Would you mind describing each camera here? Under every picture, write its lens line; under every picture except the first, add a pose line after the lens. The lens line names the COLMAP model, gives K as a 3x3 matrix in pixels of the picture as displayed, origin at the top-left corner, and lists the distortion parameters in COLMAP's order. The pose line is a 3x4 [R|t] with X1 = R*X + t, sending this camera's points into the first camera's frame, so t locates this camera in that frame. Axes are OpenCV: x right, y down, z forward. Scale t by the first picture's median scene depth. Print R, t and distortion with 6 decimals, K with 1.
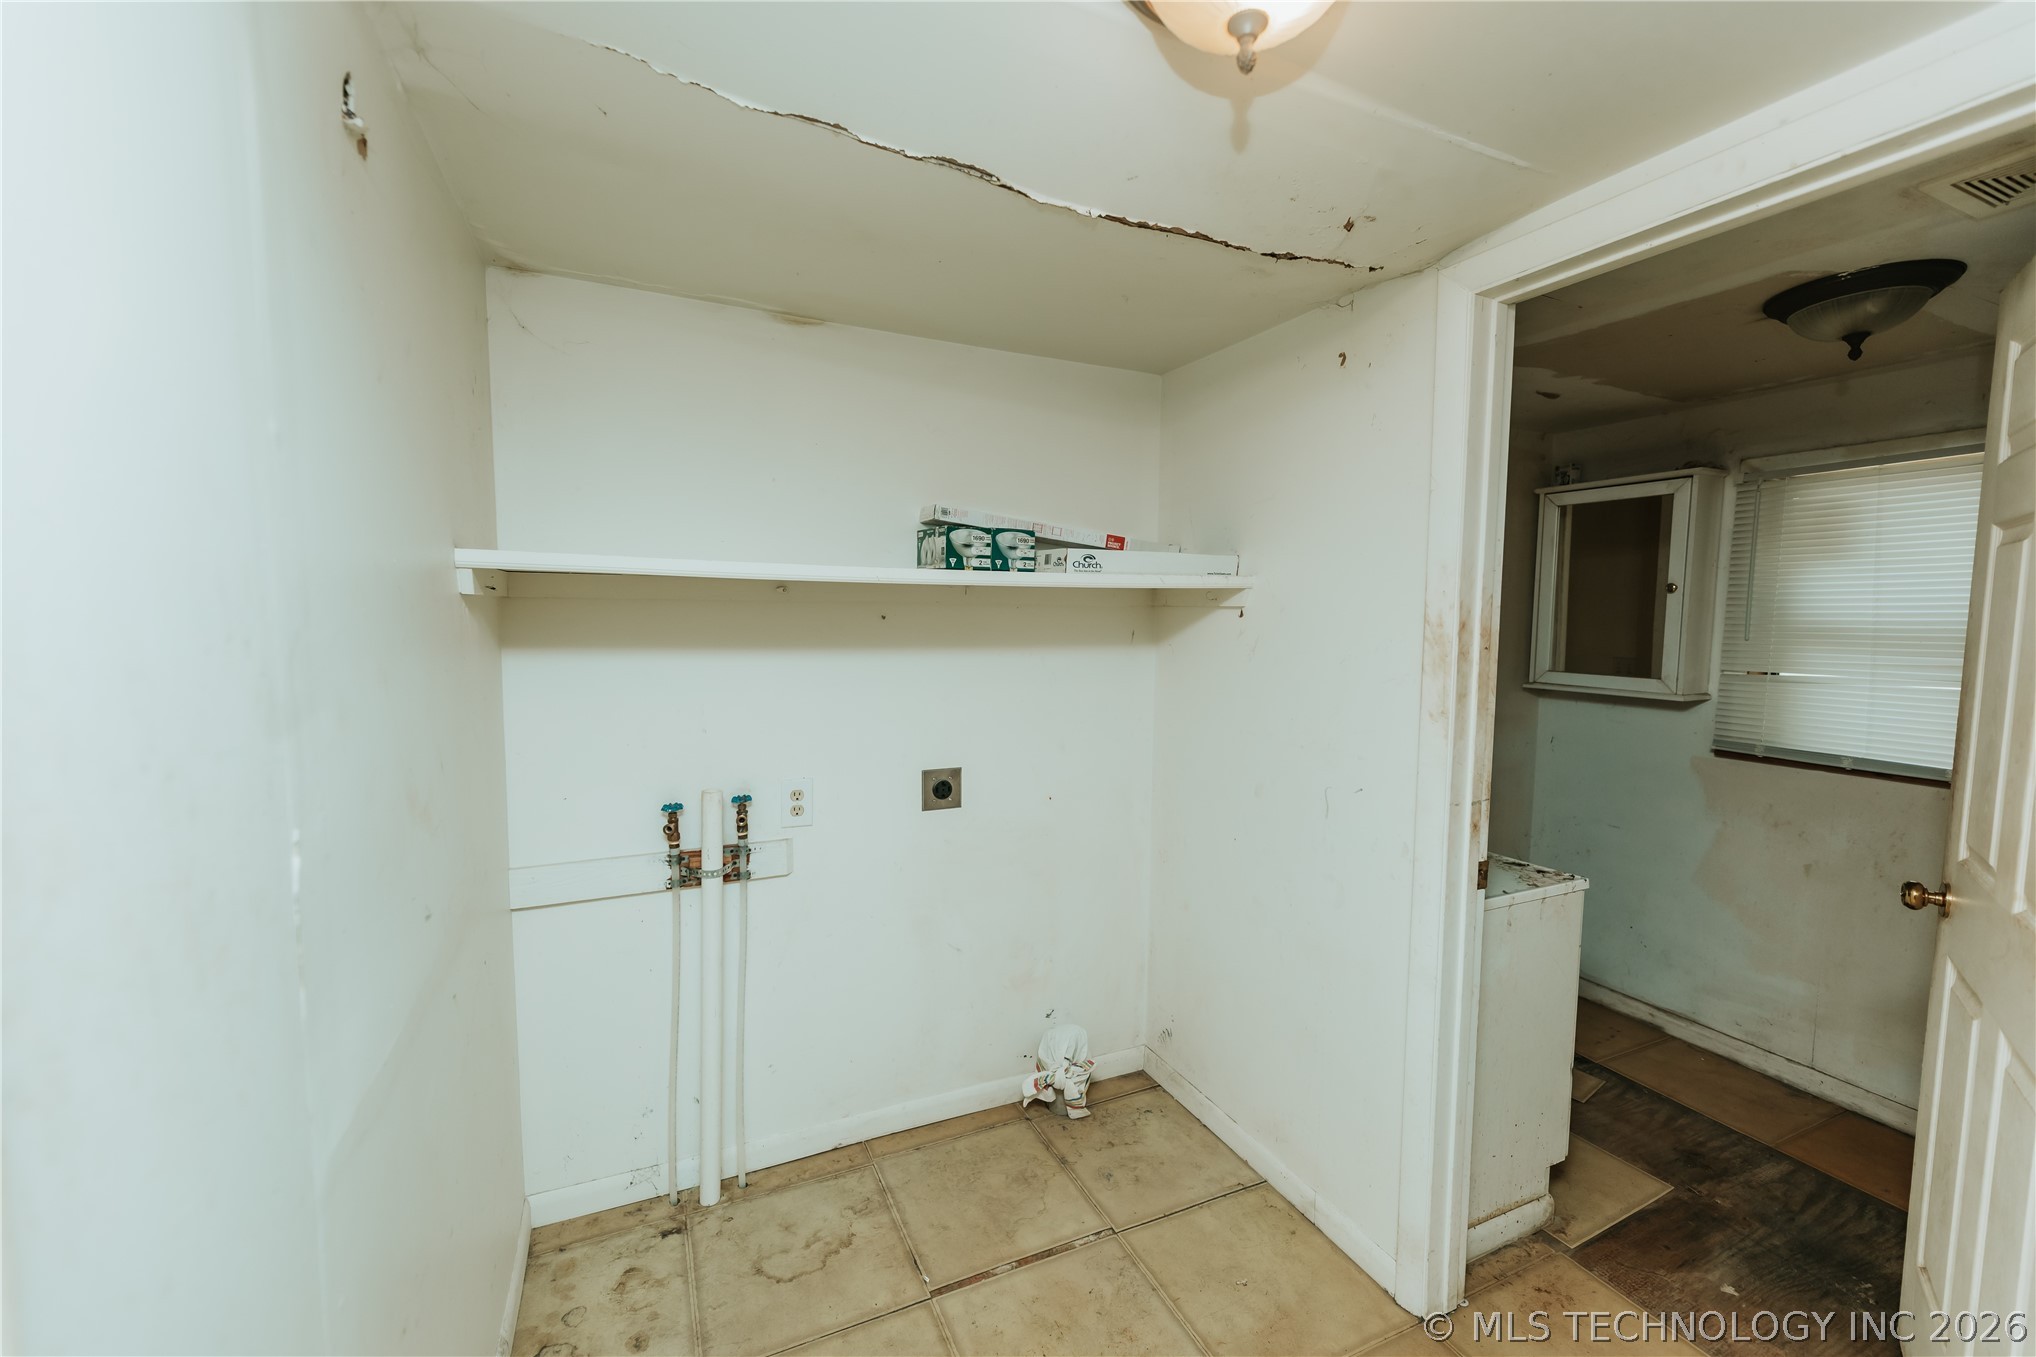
lens RADIAL K [[812.1, 0, 1017.6], [0, 812.1, 673.3], [0, 0, 1]] dist [0.002065, 0.000083]
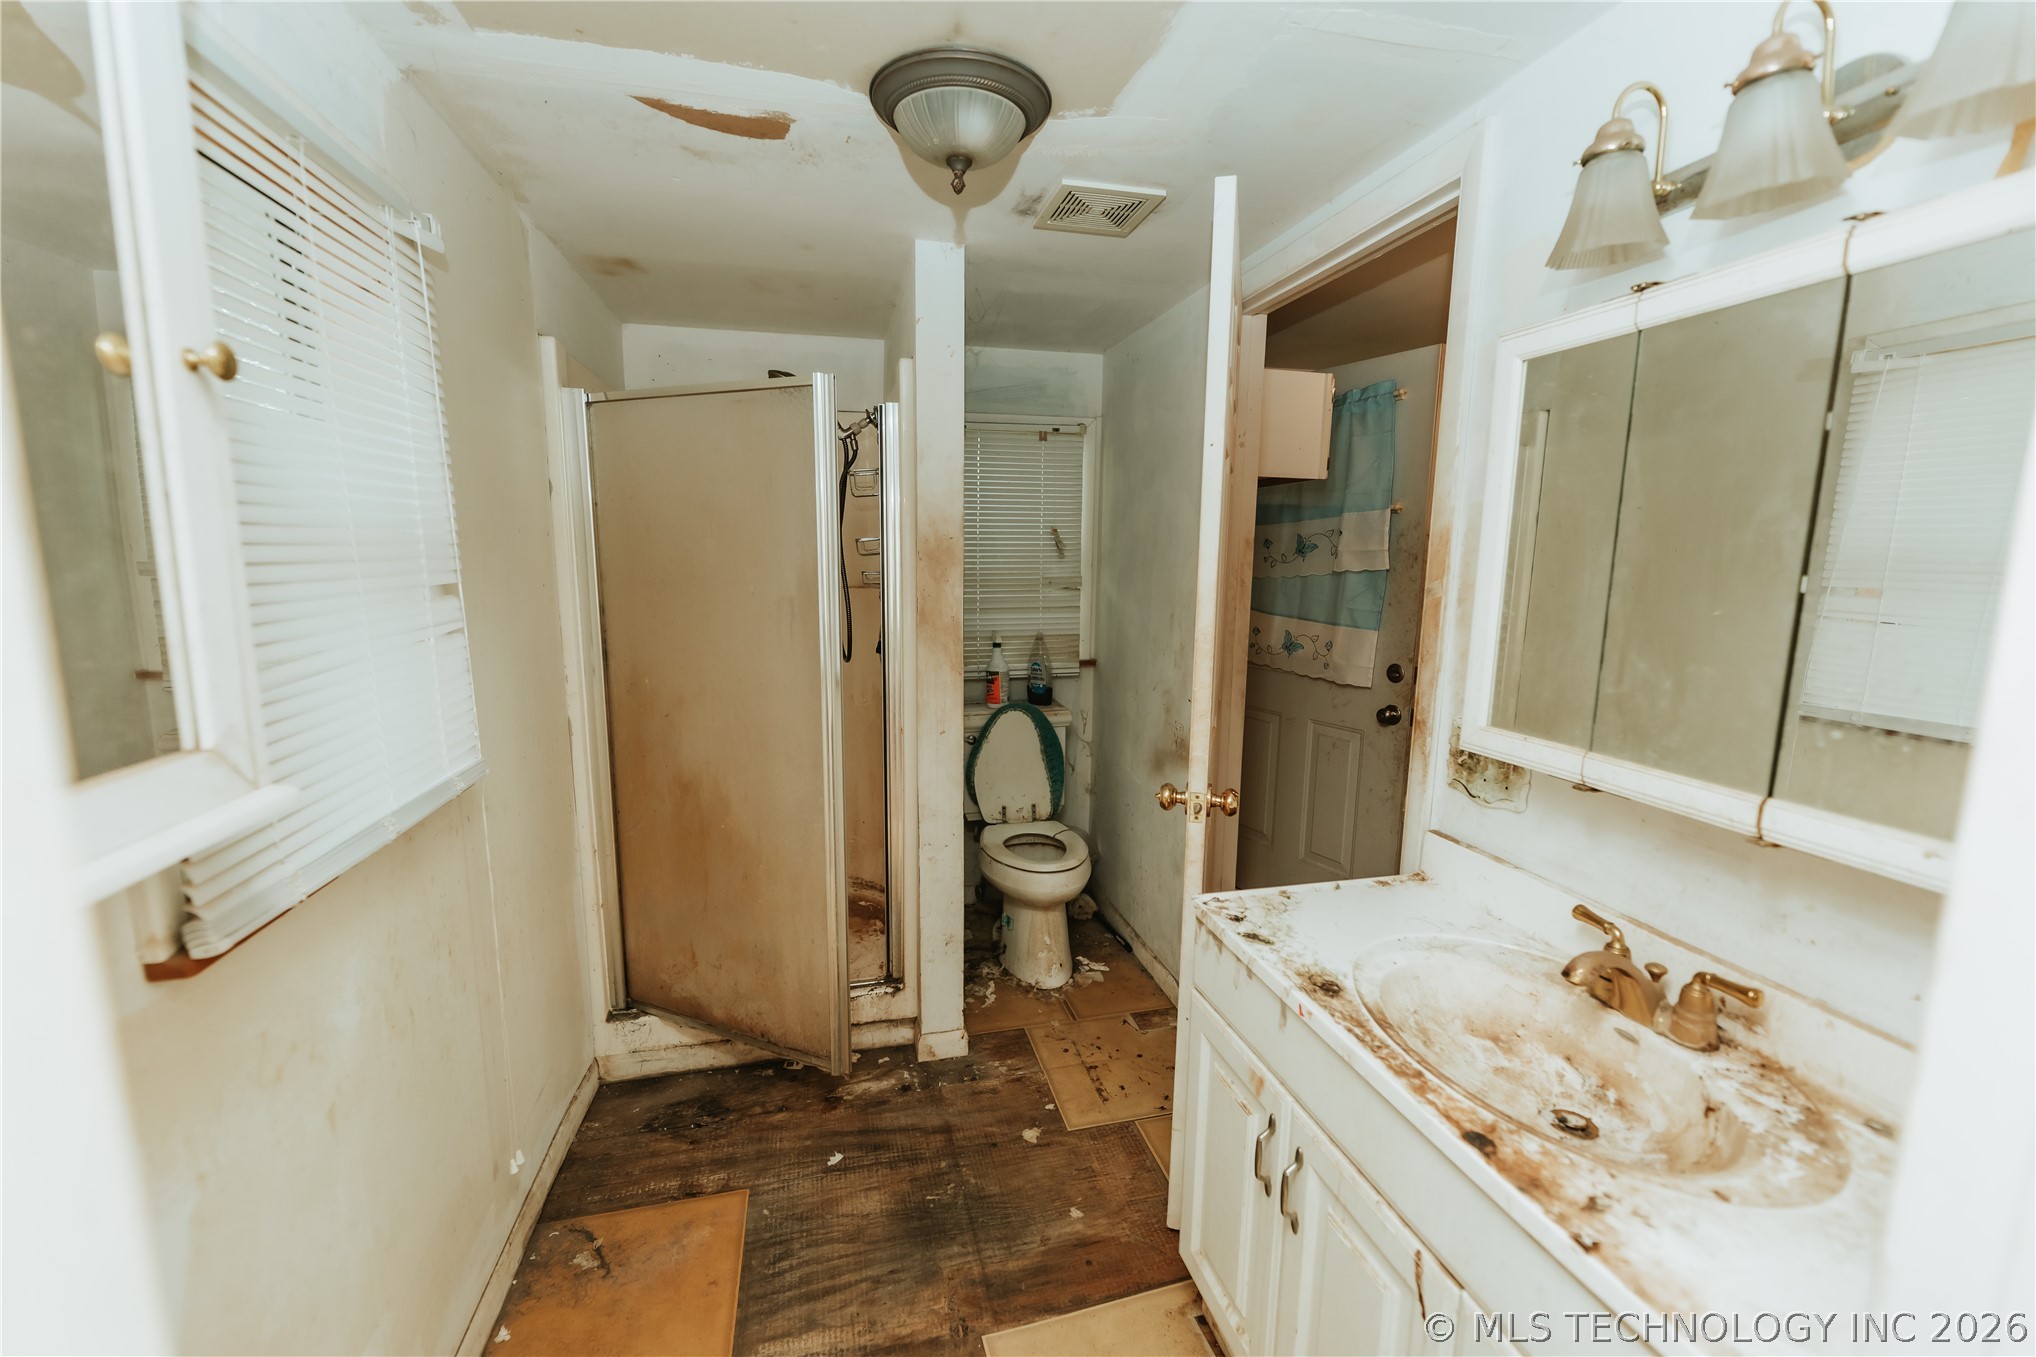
lens RADIAL K [[812.1, 0, 1018.4], [0, 812.1, 674.4], [0, 0, 1]] dist [0.002065, 0.000083]
pose [[-0.981766, -0.052618, 0.182663, 0.711421], [-0.011628, 0.975750, 0.218579, -0.108235], [-0.189735, 0.212470, -0.958570, 1.654010]]
